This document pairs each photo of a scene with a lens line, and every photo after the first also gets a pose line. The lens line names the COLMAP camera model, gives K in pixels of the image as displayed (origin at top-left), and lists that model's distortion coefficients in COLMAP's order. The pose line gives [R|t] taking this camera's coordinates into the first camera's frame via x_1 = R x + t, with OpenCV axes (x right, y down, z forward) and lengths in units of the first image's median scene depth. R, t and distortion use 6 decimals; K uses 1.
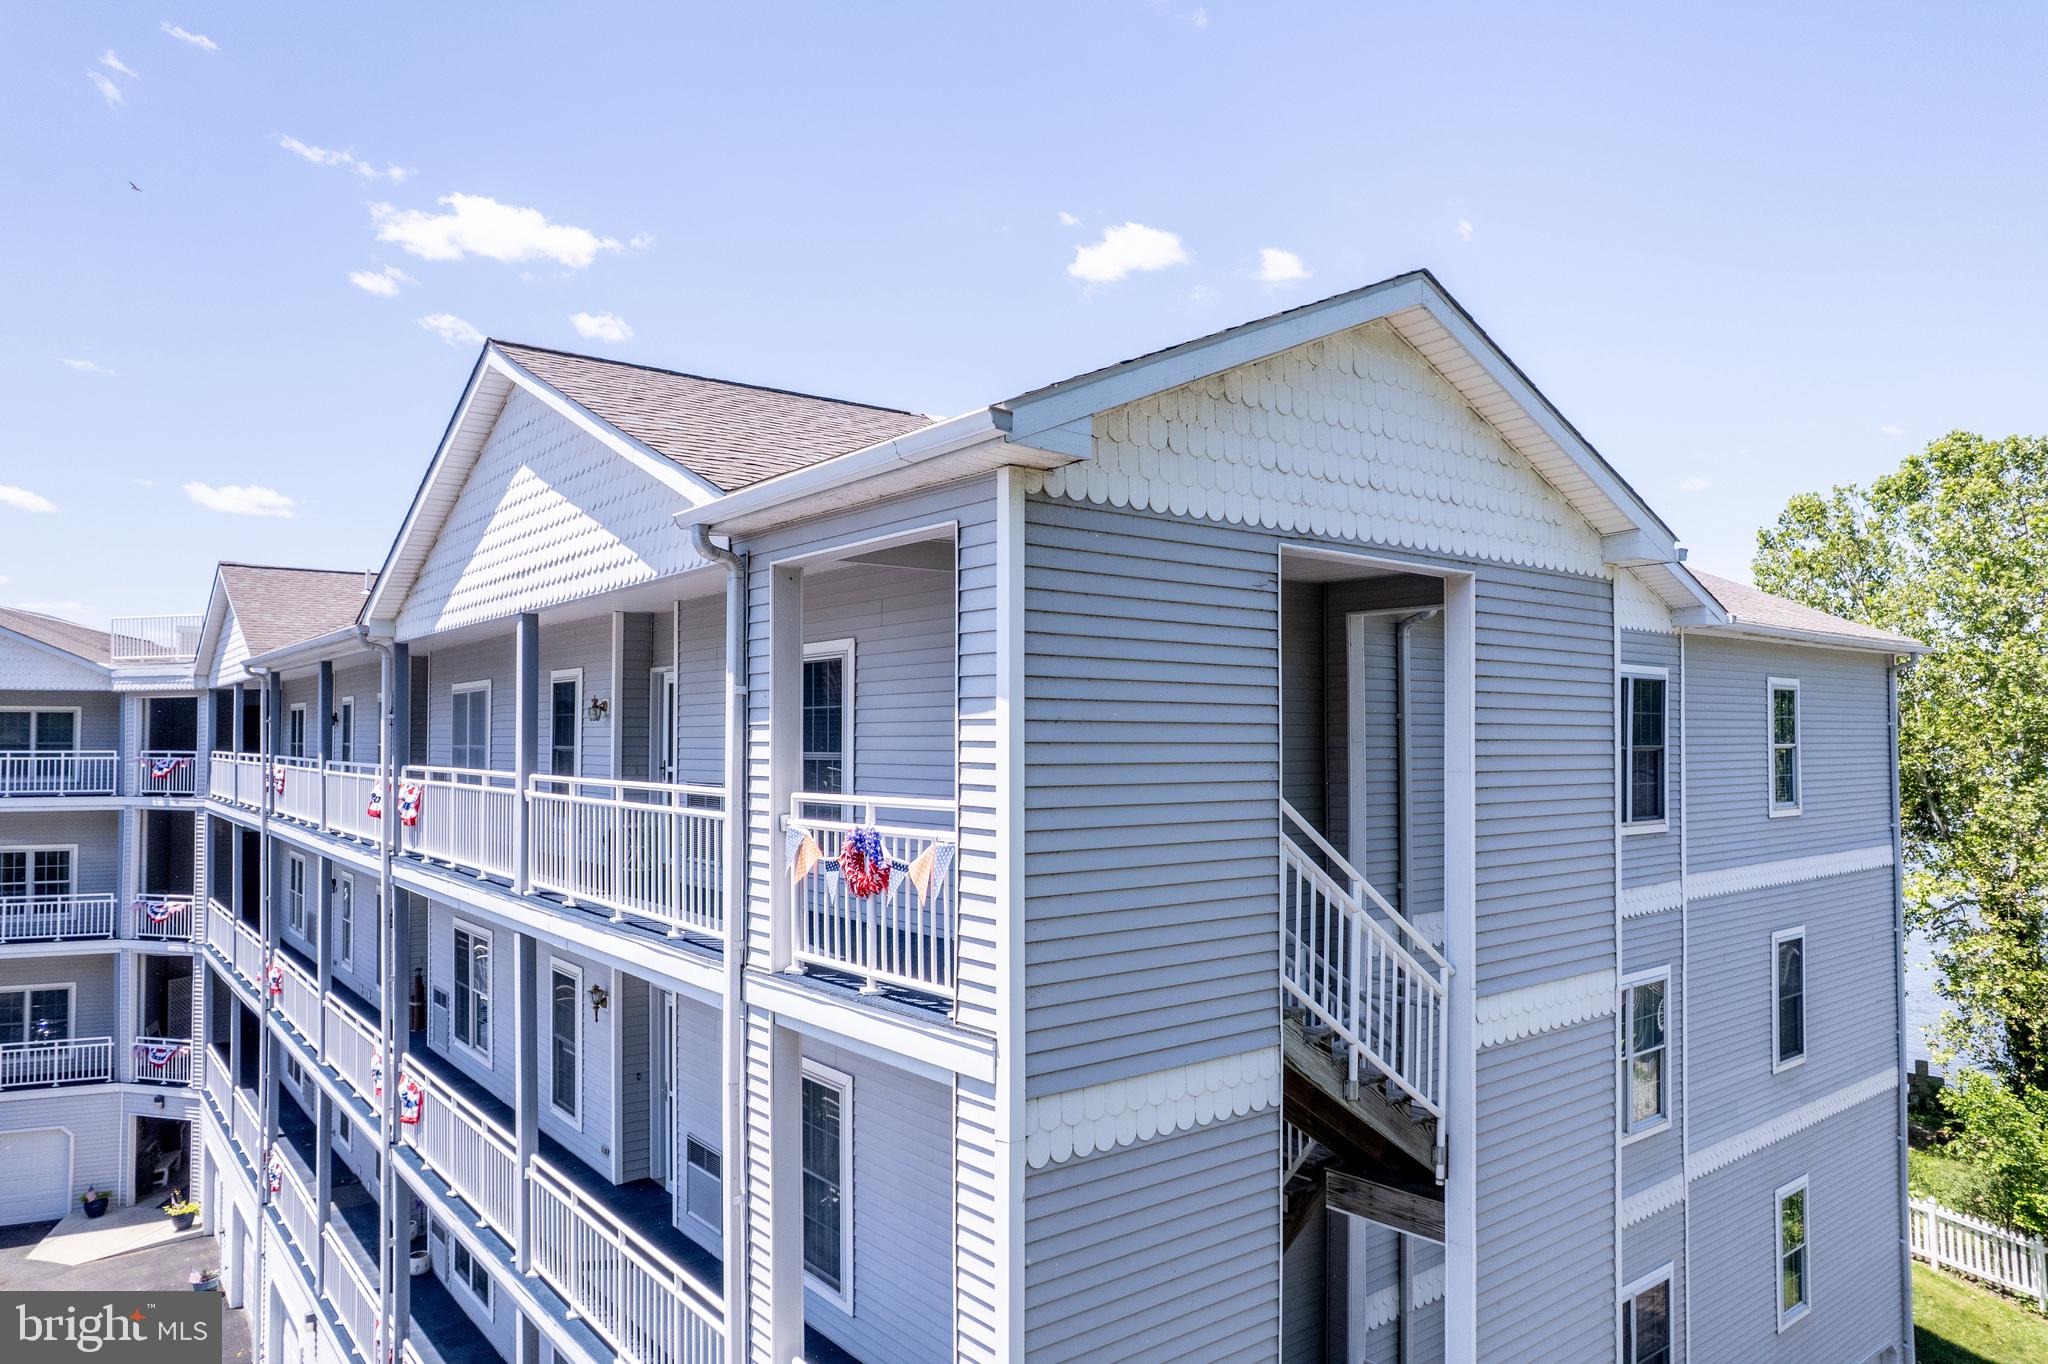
lens RADIAL K [[1325.1, 0, 1024.0], [0, 1325.1, 682.0], [0, 0, 1]] dist [-0.076771, 0.058850]
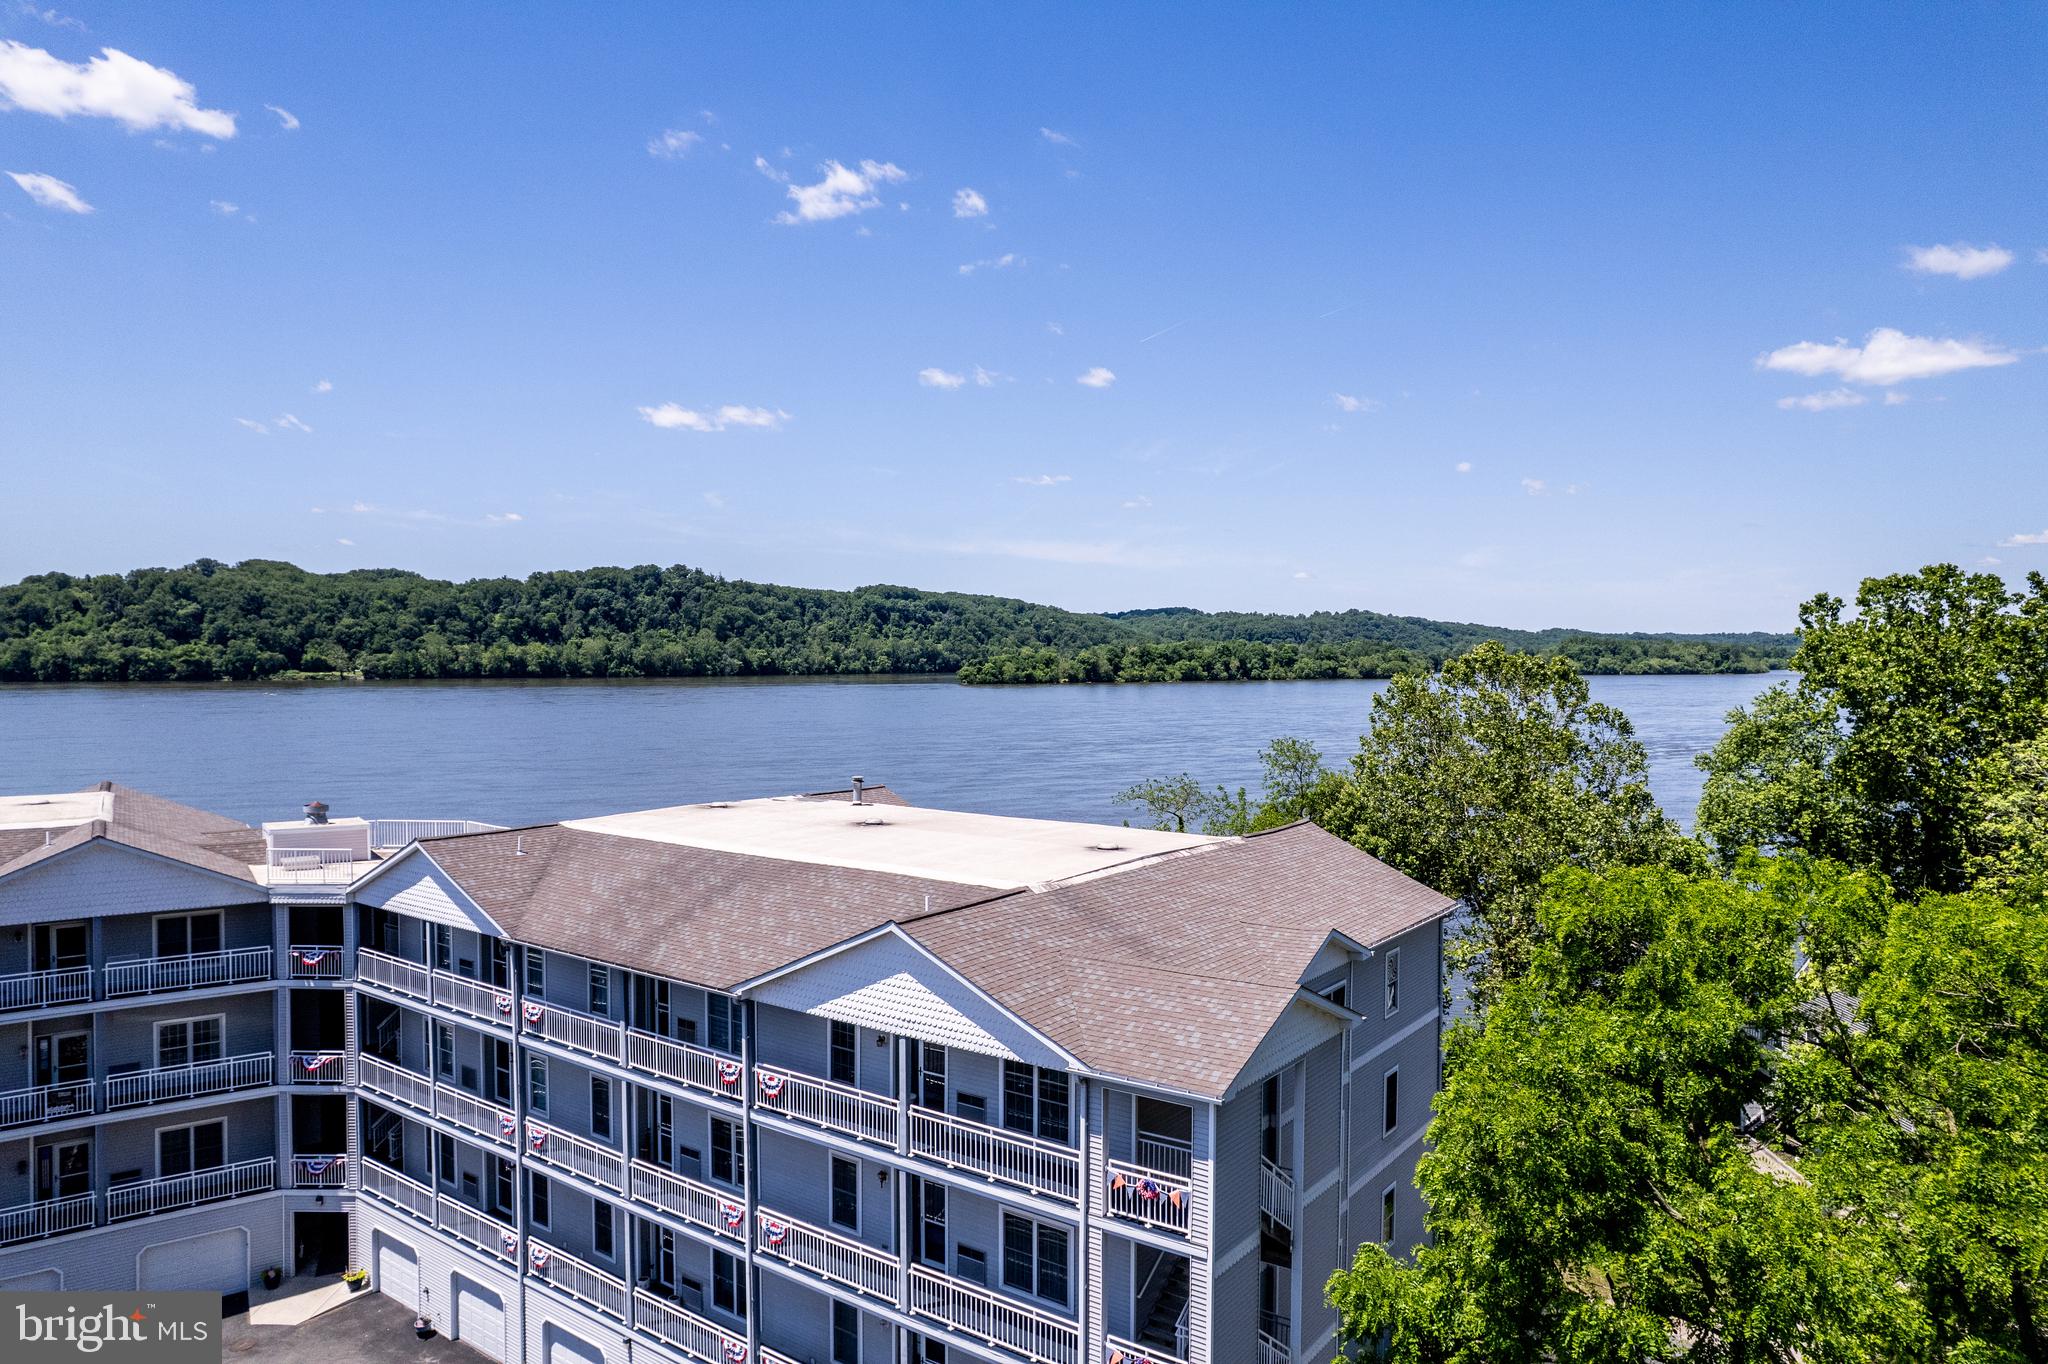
lens RADIAL K [[1278.9, 0, 1024.0], [0, 1278.9, 682.0], [0, 0, 1]] dist [-0.072140, 0.054500]
pose [[0.966783, 0.000728, 0.255598, -0.419619], [-0.012773, 0.998884, 0.045468, -0.433341], [-0.255280, -0.047223, 0.965713, -0.655341]]
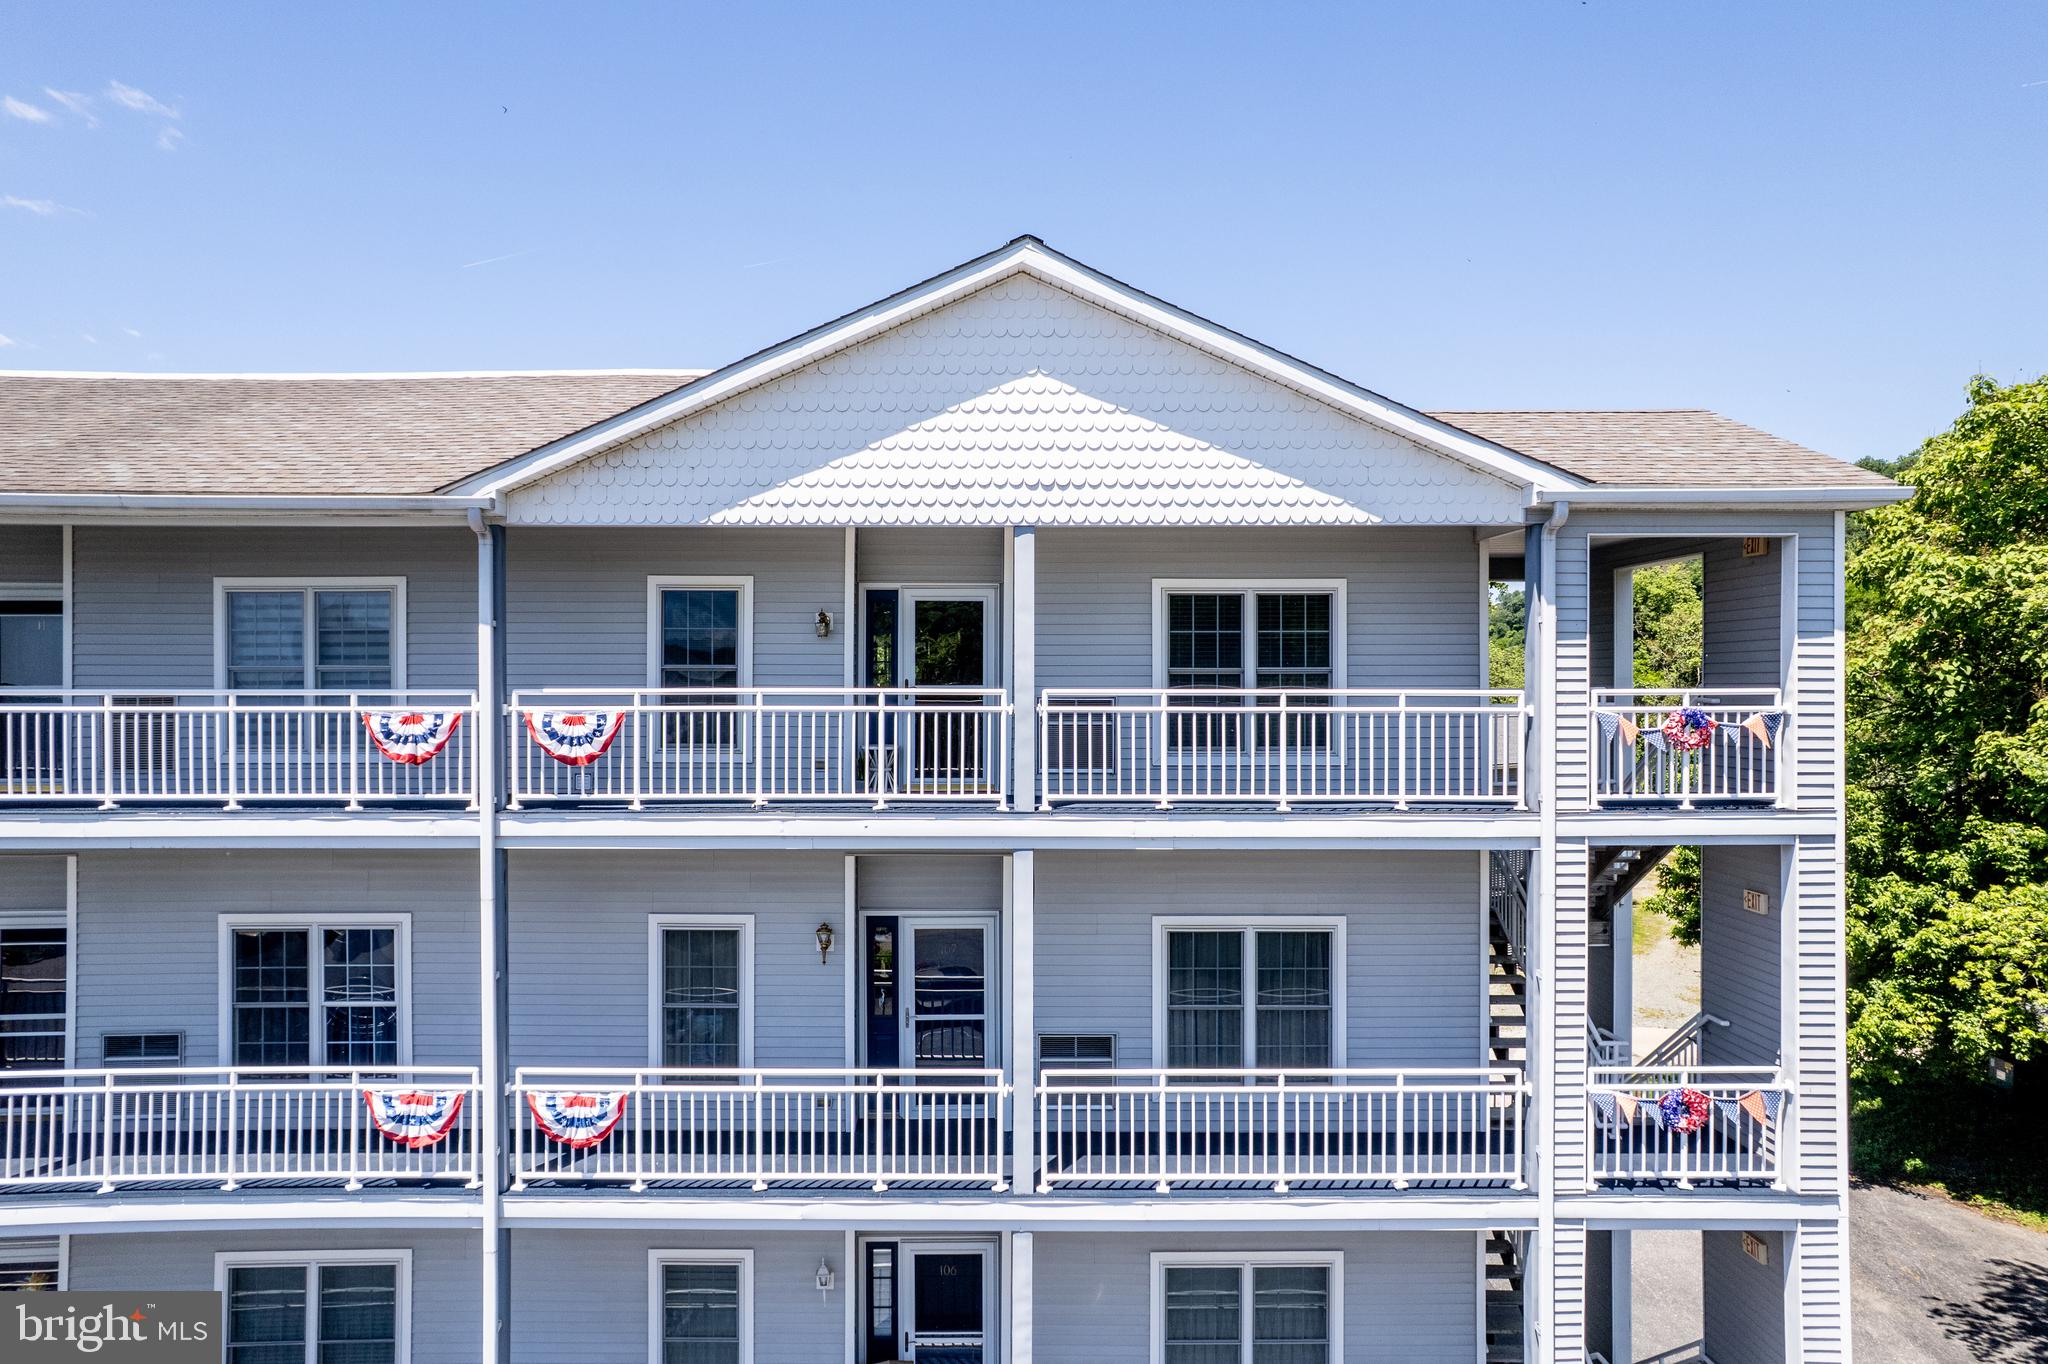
lens RADIAL K [[1325.1, 0, 1024.0], [0, 1325.1, 682.0], [0, 0, 1]] dist [-0.076771, 0.058850]
pose [[0.626605, 0.000753, 0.779337, -0.643437], [-0.030043, 0.999280, 0.023190, 0.022365], [-0.778758, -0.037945, 0.626176, 0.216387]]
